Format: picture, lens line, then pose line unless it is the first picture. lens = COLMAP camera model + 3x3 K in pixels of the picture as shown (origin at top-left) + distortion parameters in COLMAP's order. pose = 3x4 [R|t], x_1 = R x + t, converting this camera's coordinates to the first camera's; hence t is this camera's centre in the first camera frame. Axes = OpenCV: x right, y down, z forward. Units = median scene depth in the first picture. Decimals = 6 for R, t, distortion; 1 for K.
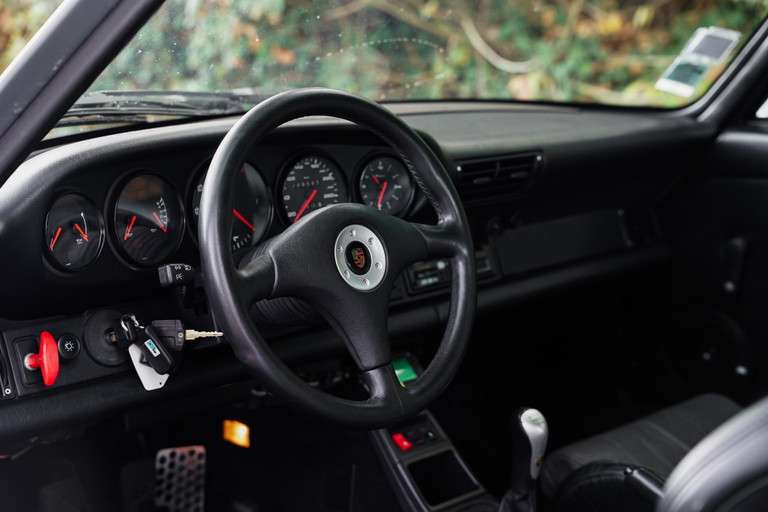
lens RADIAL K [[1385.8, 0, 378.1], [0, 1385.8, 256.8], [0, 0, 1]] dist [0.400153, 0.000000]
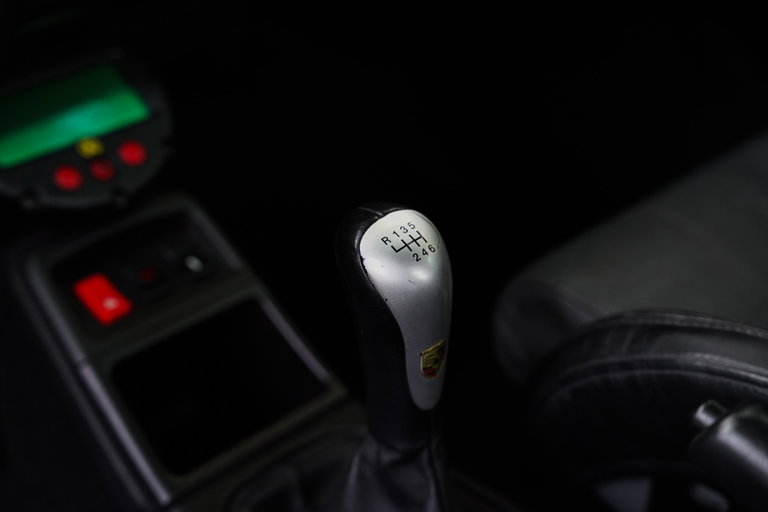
lens RADIAL K [[1503.6, 0, 383.3], [0, 1503.6, 257.3], [0, 0, 1]] dist [0.467955, 0.000000]
pose [[0.992848, -0.091803, -0.076320, 0.147634], [0.107237, 0.966743, 0.232182, 0.043731], [0.052467, -0.238706, 0.969674, 0.742768]]
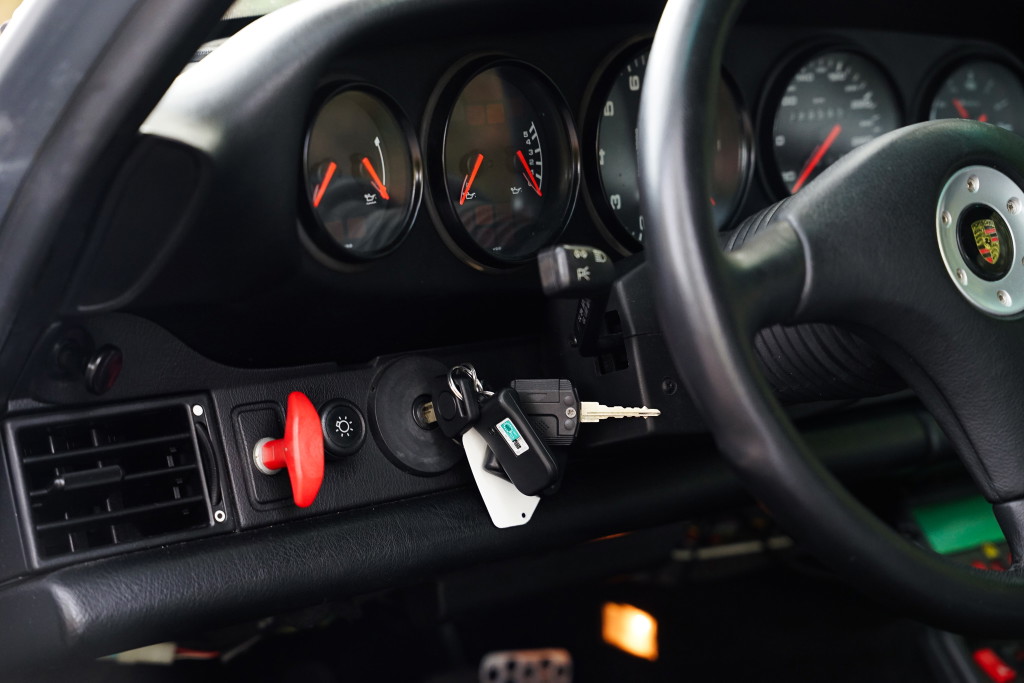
lens RADIAL K [[2025.2, 0, 513.4], [0, 2025.2, 344.4], [0, 0, 1]] dist [0.451843, 0.000000]
pose [[0.993932, 0.017418, -0.108612, -0.085642], [-0.019222, 0.999694, -0.015591, 0.043620], [0.108307, 0.017584, 0.993962, 0.318595]]
